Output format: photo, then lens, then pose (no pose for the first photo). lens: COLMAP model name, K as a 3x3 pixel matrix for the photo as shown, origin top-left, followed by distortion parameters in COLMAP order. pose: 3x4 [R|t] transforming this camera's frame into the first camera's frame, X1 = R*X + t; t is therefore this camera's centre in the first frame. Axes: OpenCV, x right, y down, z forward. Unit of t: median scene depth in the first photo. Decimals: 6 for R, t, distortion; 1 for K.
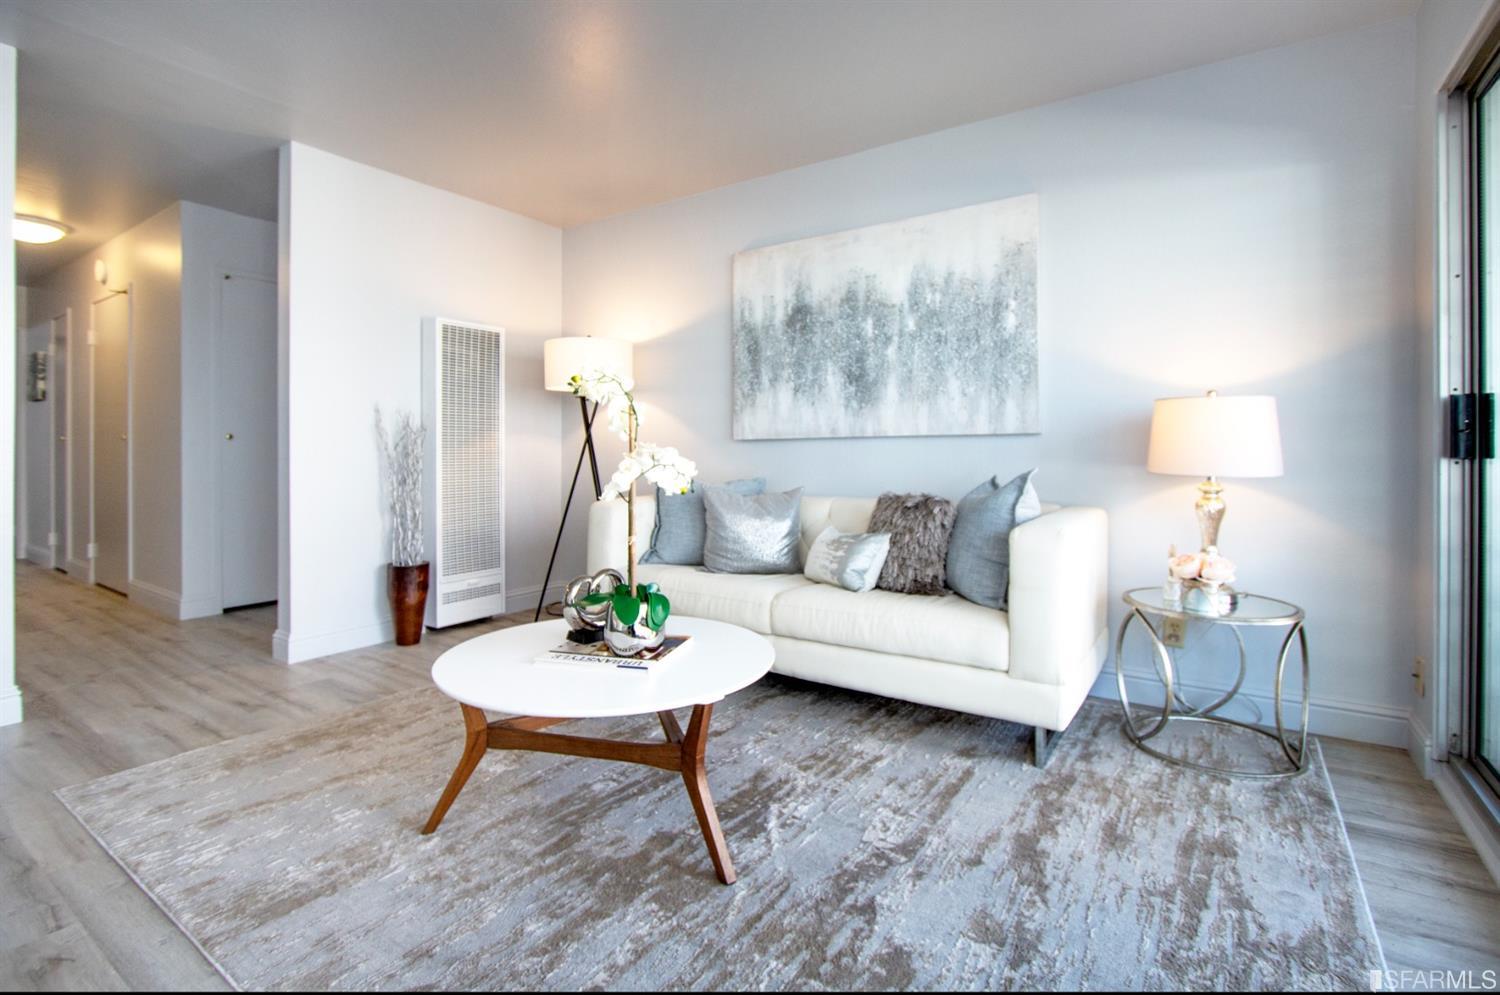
lens RADIAL K [[700.3, 0, 752.9], [0, 700.3, 458.3], [0, 0, 1]] dist [-0.015510, 0.000248]
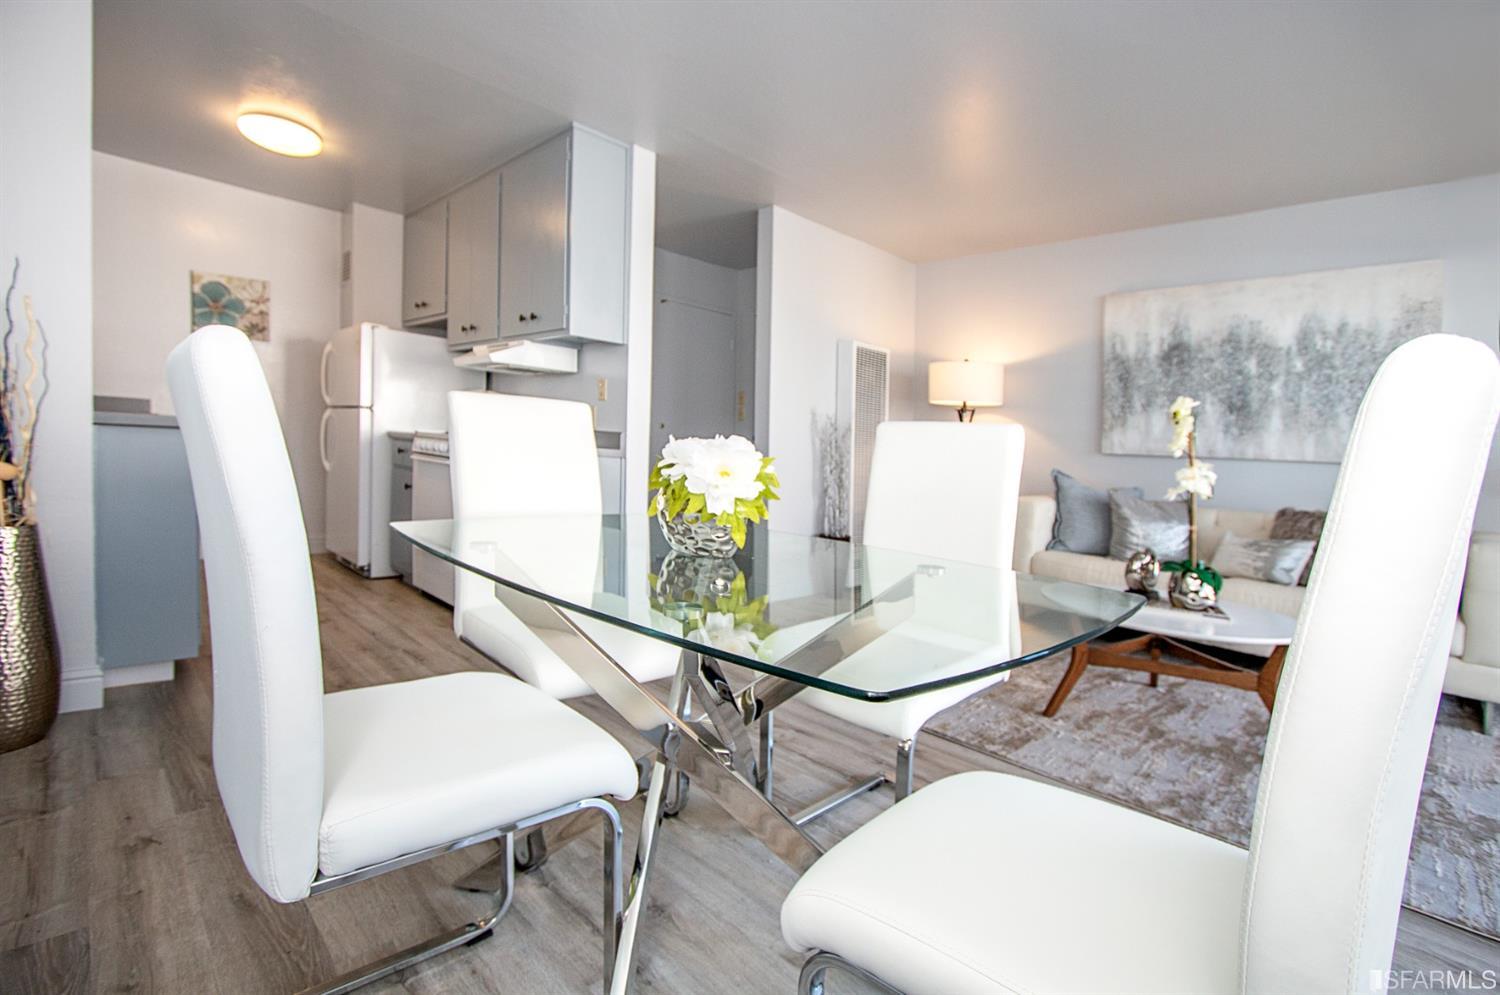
lens RADIAL K [[693.3, 0, 745.4], [0, 693.3, 458.5], [0, 0, 1]] dist [-0.014497, -0.000040]
pose [[0.981352, 0.063431, -0.181452, -0.453968], [-0.063130, 0.997978, 0.007436, 0.012898], [0.181556, 0.004158, 0.983372, -0.289233]]
